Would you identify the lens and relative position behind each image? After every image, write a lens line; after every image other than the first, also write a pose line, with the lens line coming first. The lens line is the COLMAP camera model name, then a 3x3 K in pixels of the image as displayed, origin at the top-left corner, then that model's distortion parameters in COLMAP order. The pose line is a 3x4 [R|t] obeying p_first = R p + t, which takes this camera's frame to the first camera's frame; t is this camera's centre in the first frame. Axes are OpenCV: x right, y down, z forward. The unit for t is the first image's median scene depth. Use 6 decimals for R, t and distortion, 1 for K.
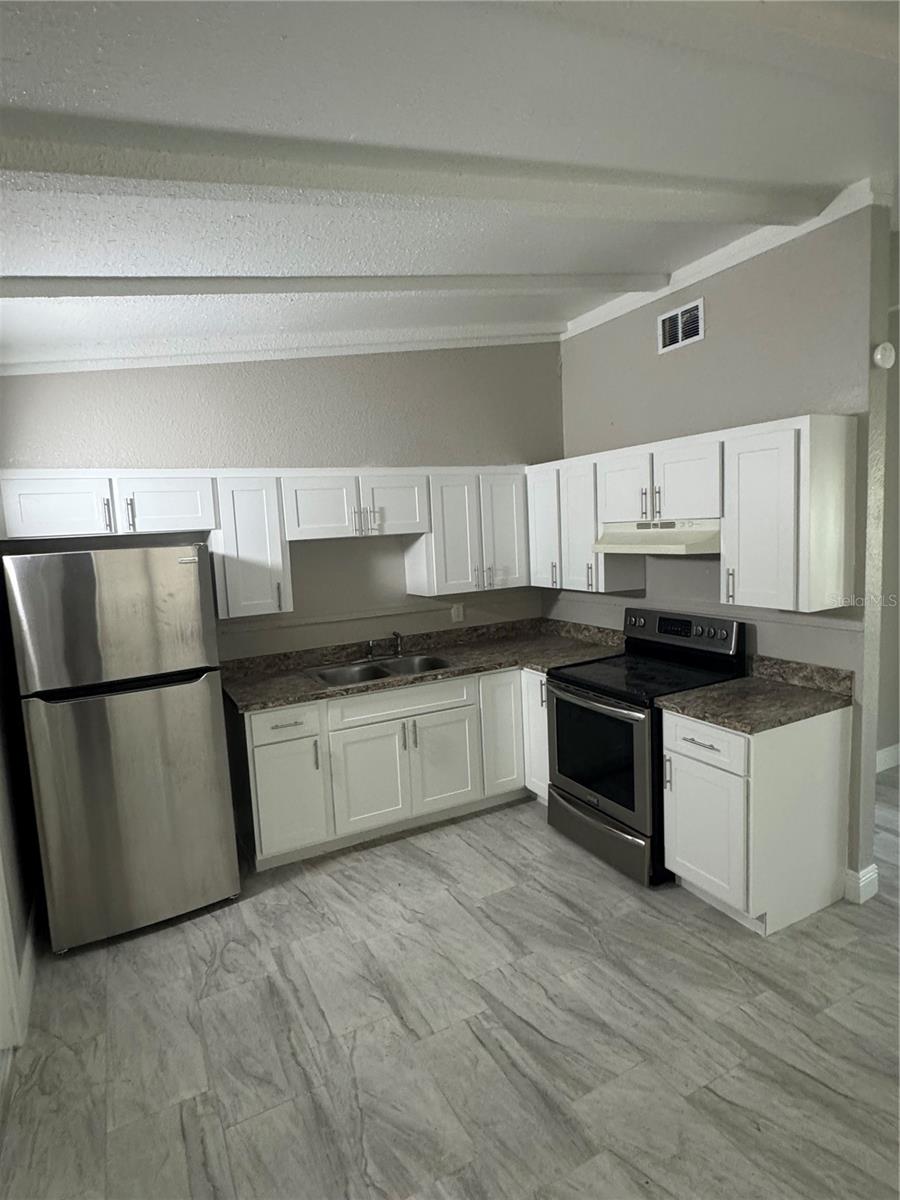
lens RADIAL K [[646.2, 0, 448.1], [0, 646.2, 599.9], [0, 0, 1]] dist [-0.000215, 0.000231]
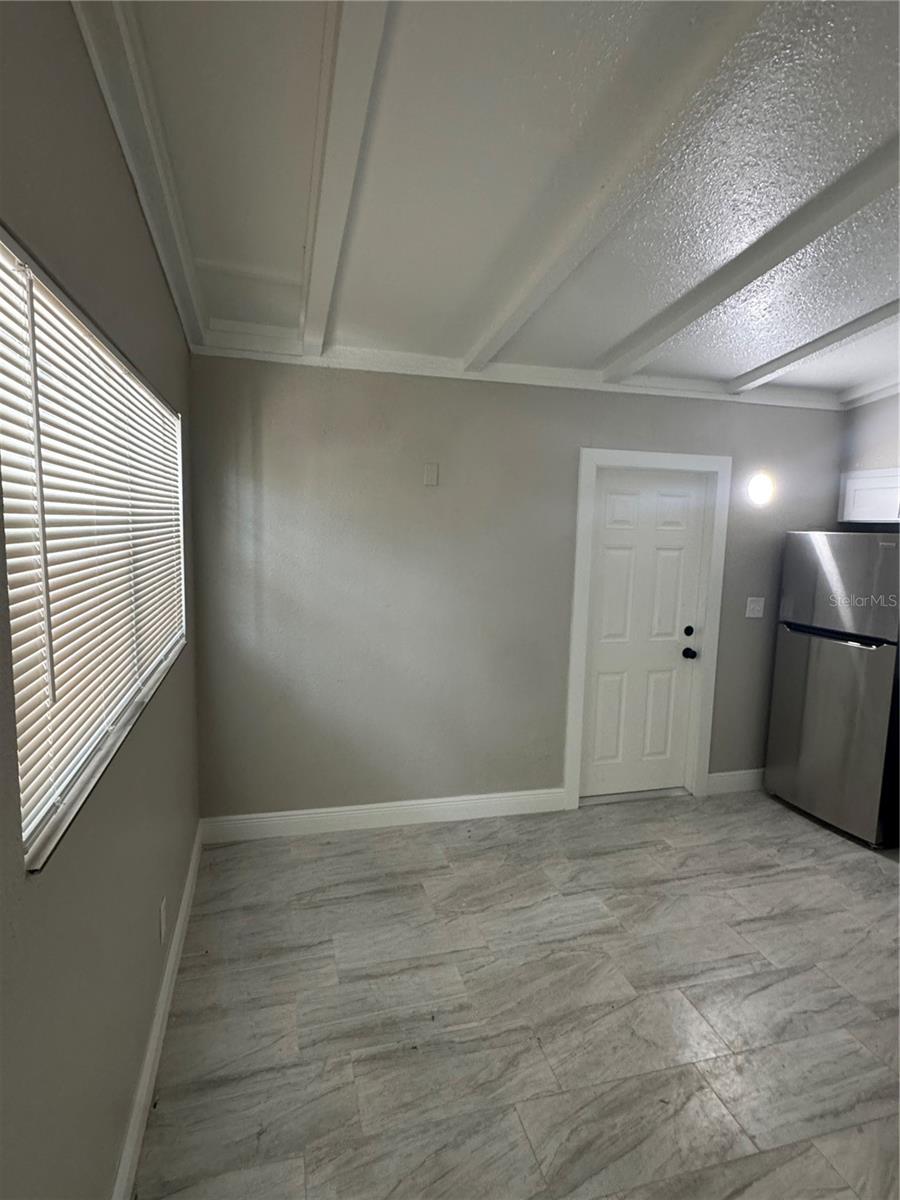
lens RADIAL K [[646.5, 0, 445.9], [0, 646.5, 600.9], [0, 0, 1]] dist [-0.000328, -0.000447]
pose [[-0.223200, 0.166037, -0.960528, 1.135965], [-0.116681, 0.973751, 0.195436, -0.124304], [0.967764, 0.155696, -0.197968, 0.573726]]
